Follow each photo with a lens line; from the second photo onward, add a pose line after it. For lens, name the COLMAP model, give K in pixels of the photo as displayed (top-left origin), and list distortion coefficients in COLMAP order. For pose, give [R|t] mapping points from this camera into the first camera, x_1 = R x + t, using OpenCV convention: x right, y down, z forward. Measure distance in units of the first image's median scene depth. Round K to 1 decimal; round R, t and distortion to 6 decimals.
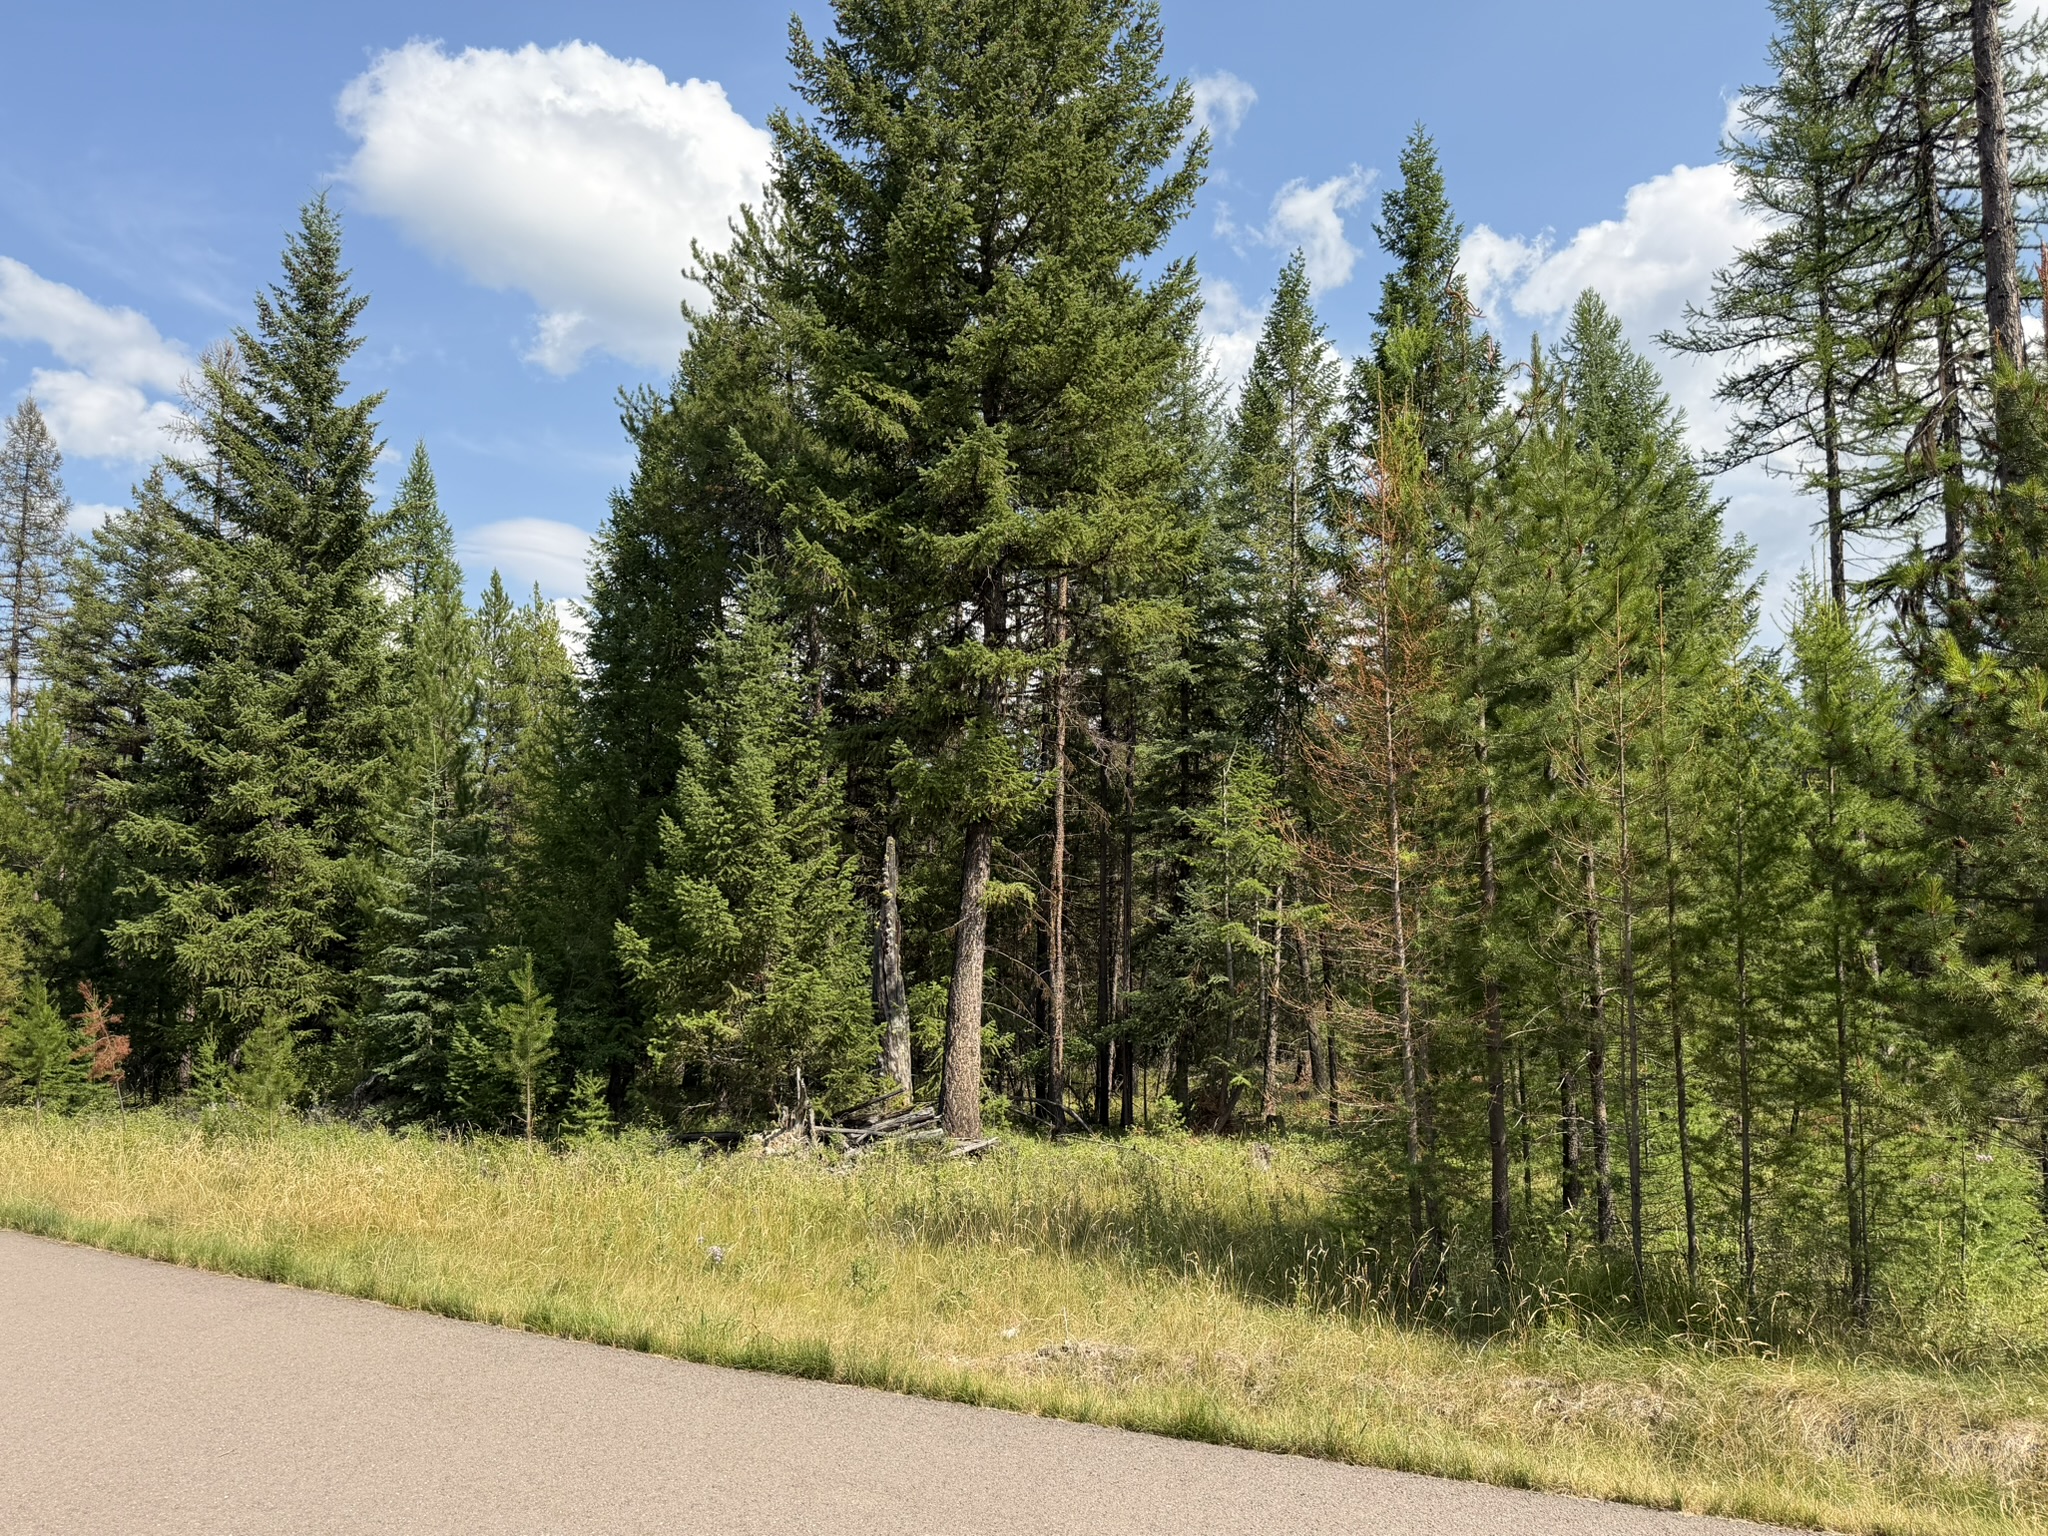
lens RADIAL K [[1476.6, 0, 1024.0], [0, 1476.6, 768.0], [0, 0, 1]] dist [0.020049, -0.022713]
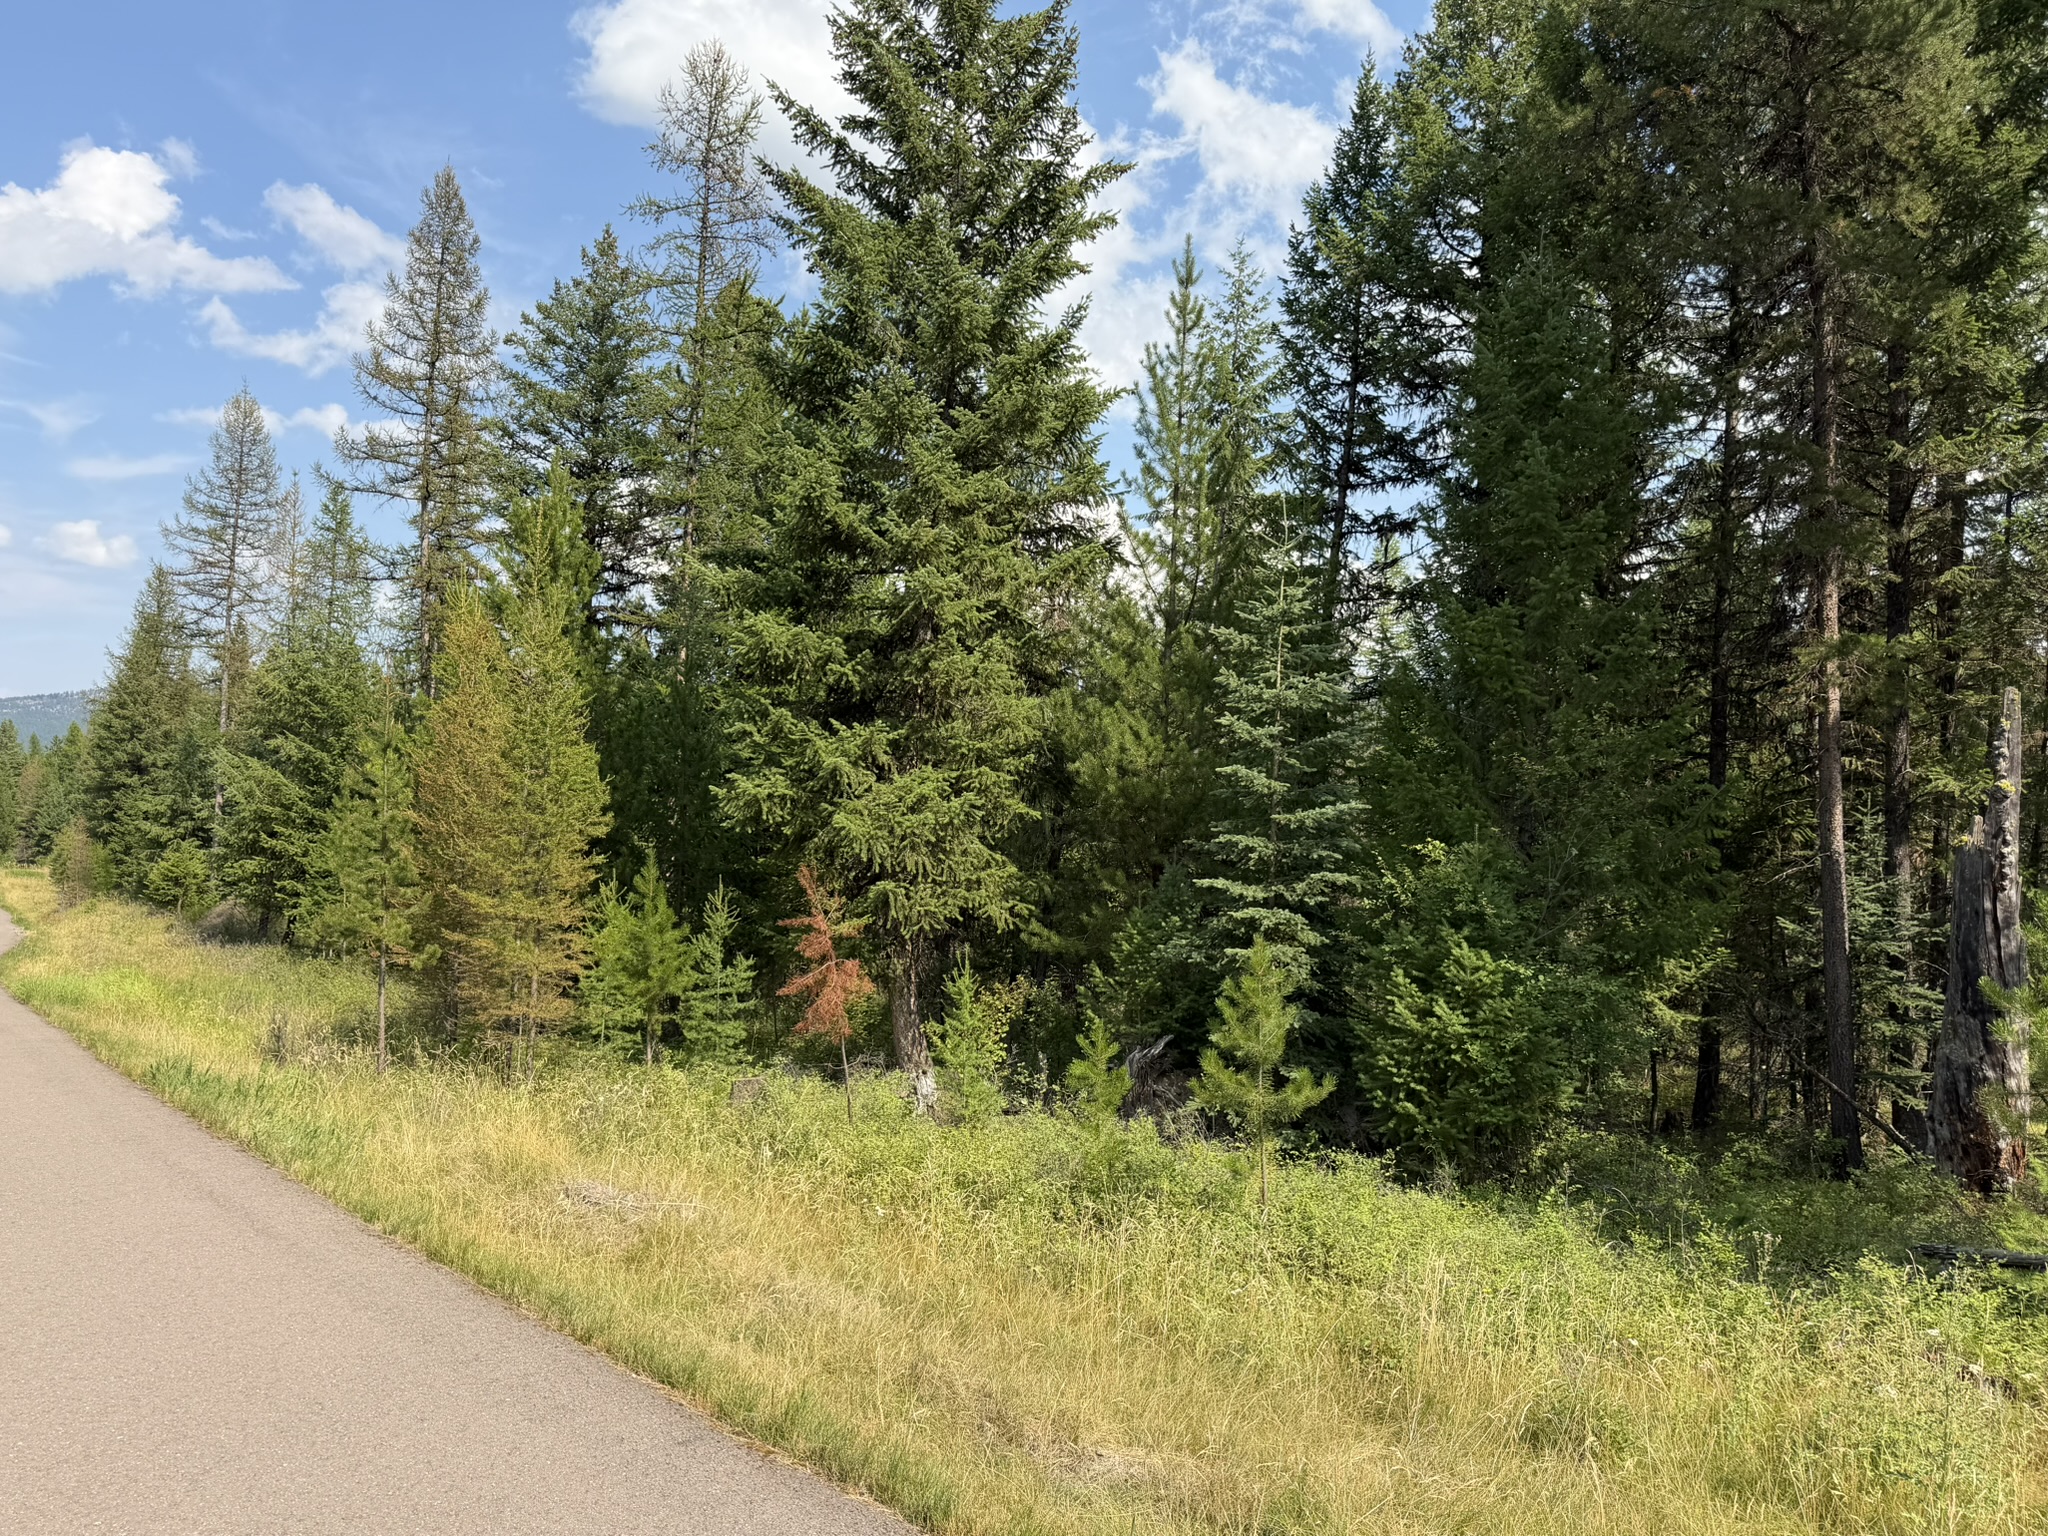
lens RADIAL K [[1476.6, 0, 1024.0], [0, 1476.6, 768.0], [0, 0, 1]] dist [0.020049, -0.022713]
pose [[0.988146, 0.037971, -0.148745, -0.381871], [-0.028599, 0.997498, 0.064645, 0.053512], [0.150827, -0.059625, 0.986760, 0.366984]]
